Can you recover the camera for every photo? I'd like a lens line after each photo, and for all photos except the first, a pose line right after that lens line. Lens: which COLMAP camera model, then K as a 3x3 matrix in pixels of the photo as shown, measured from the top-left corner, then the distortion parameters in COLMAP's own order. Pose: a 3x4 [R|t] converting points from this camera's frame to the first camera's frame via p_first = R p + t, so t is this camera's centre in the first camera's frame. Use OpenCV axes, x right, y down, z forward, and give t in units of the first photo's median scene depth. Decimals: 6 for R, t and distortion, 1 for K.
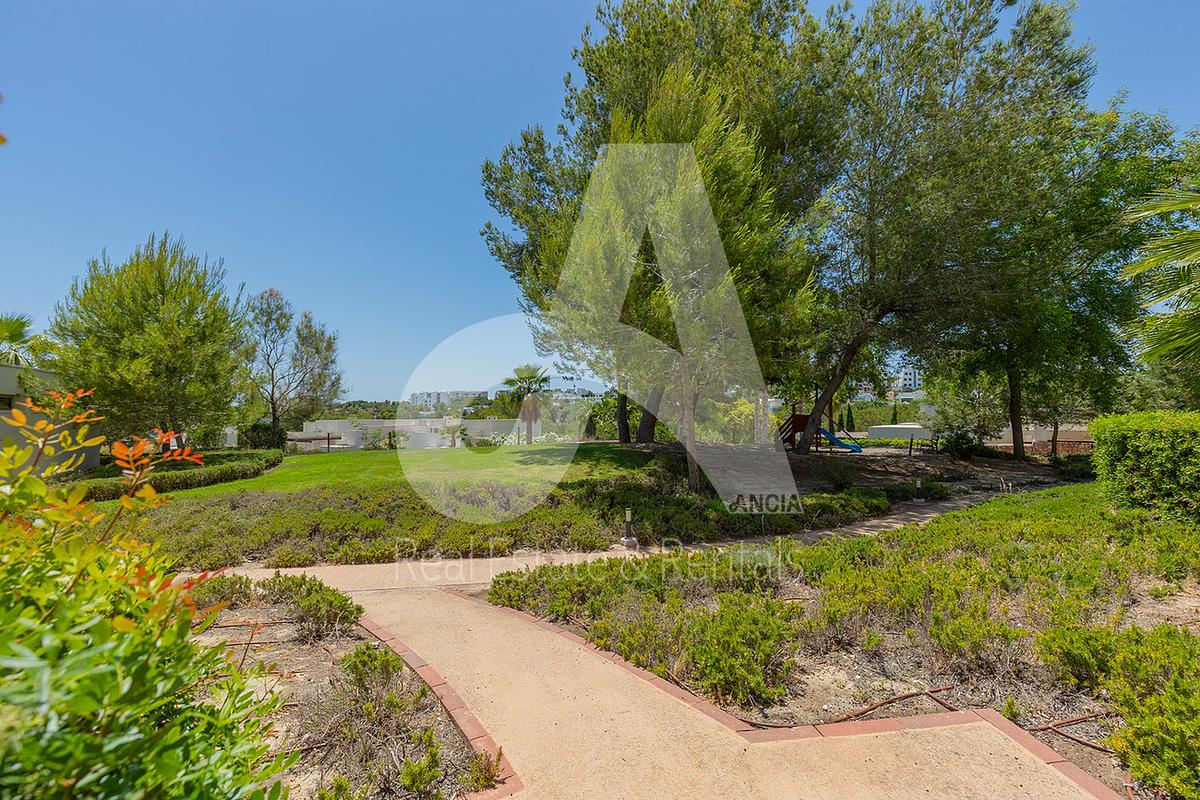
lens RADIAL K [[549.9, 0, 604.5], [0, 549.9, 408.2], [0, 0, 1]] dist [0.000709, -0.000342]
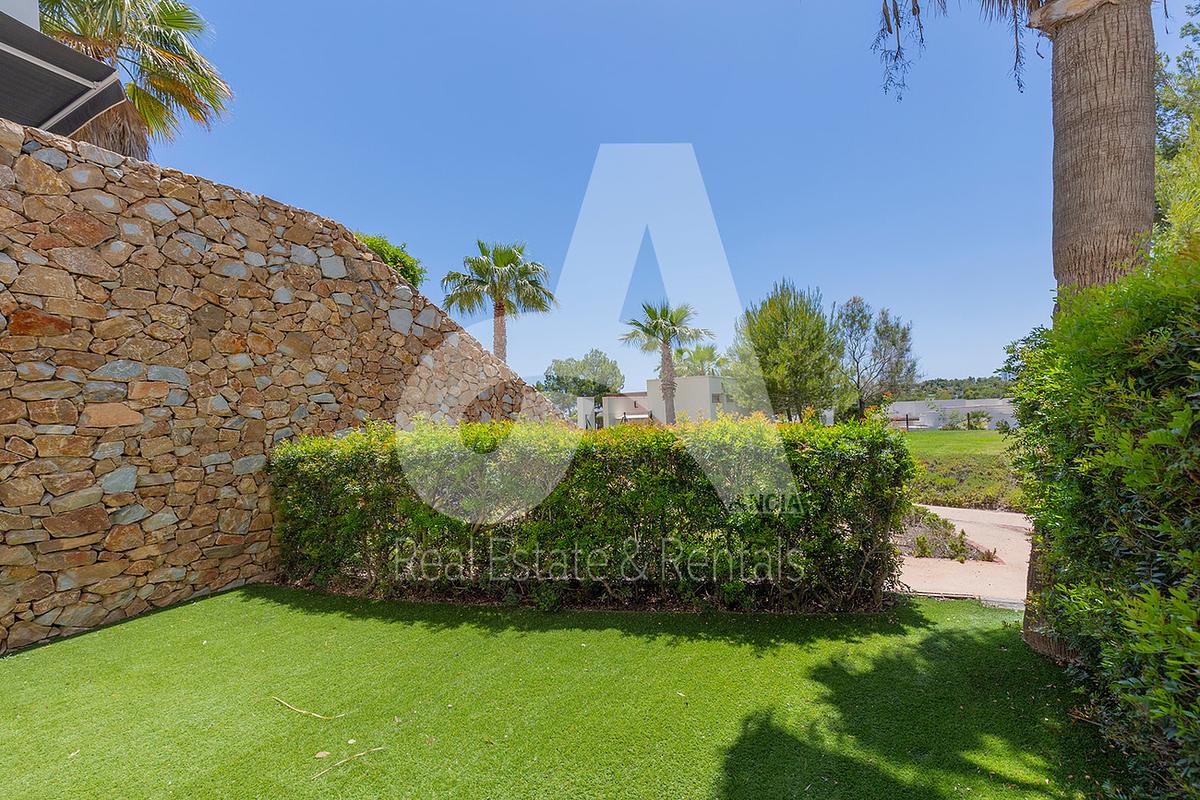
lens RADIAL K [[549.9, 0, 604.5], [0, 549.9, 408.2], [0, 0, 1]] dist [0.000709, -0.000342]
pose [[0.568898, -0.022396, -0.822103, 0.073589], [0.049994, 0.998722, 0.007389, -0.007420], [0.820887, -0.045304, 0.569291, -0.153173]]
